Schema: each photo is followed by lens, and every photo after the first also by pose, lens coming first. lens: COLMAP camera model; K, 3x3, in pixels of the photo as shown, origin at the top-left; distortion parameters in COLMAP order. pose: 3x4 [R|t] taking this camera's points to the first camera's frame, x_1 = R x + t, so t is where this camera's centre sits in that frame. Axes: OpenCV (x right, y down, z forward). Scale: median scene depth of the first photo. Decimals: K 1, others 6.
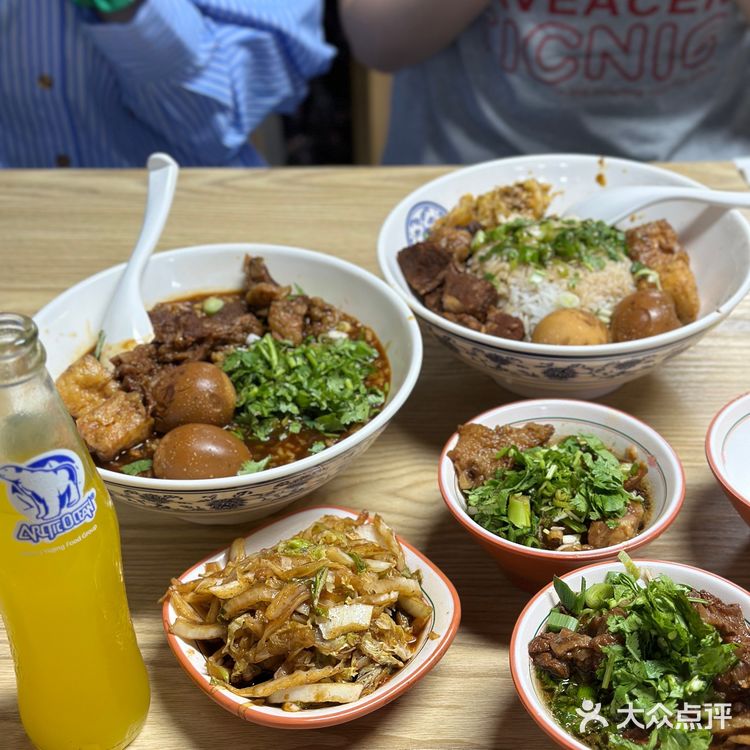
lens RADIAL K [[1388.5, 0, 368.1], [0, 1388.5, 404.4], [0, 0, 1]] dist [0.162582, -0.113508]
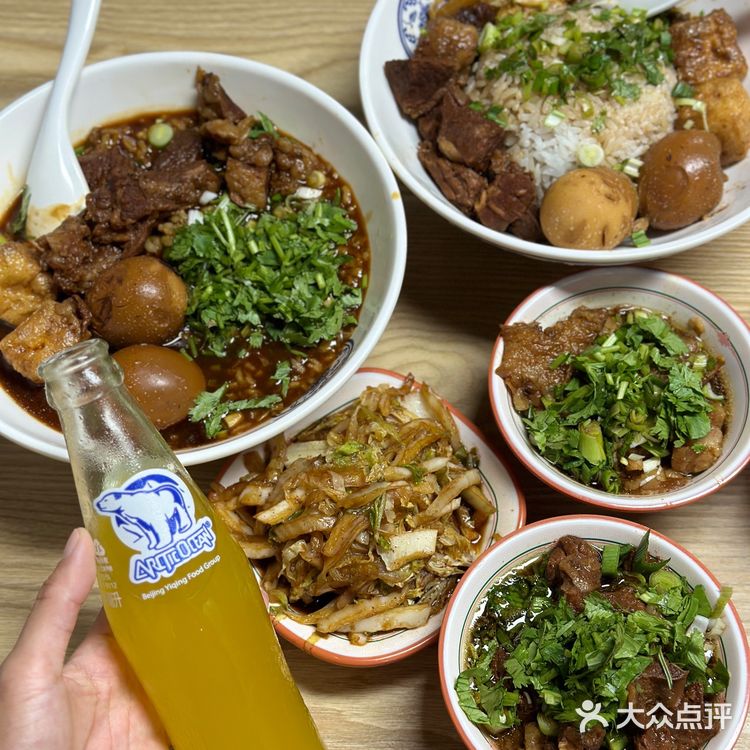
lens RADIAL K [[1384.7, 0, 375.0], [0, 1384.7, 375.0], [0, 0, 1]] dist [0.165293, -0.211048]
pose [[0.999719, 0.011554, -0.020710, 0.035342], [-0.001807, 0.907856, 0.419278, -0.295483], [0.023646, -0.419122, 0.907622, 0.196082]]
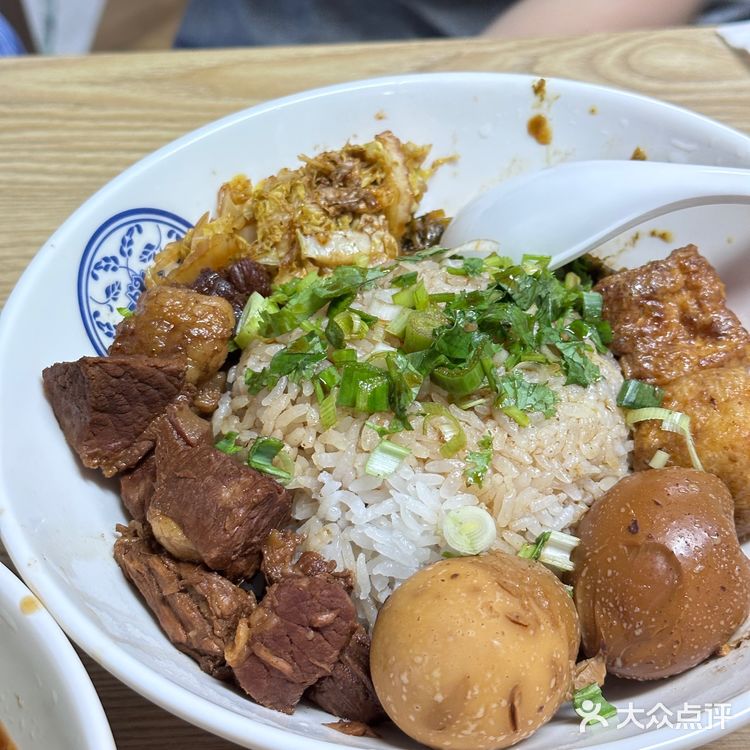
lens RADIAL K [[1388.5, 0, 368.1], [0, 1388.5, 404.4], [0, 0, 1]] dist [0.162582, -0.113508]
pose [[0.997998, -0.048831, 0.040195, 0.101493], [0.040979, 0.983332, 0.177139, -0.174145], [-0.048175, -0.175137, 0.983365, 0.621232]]
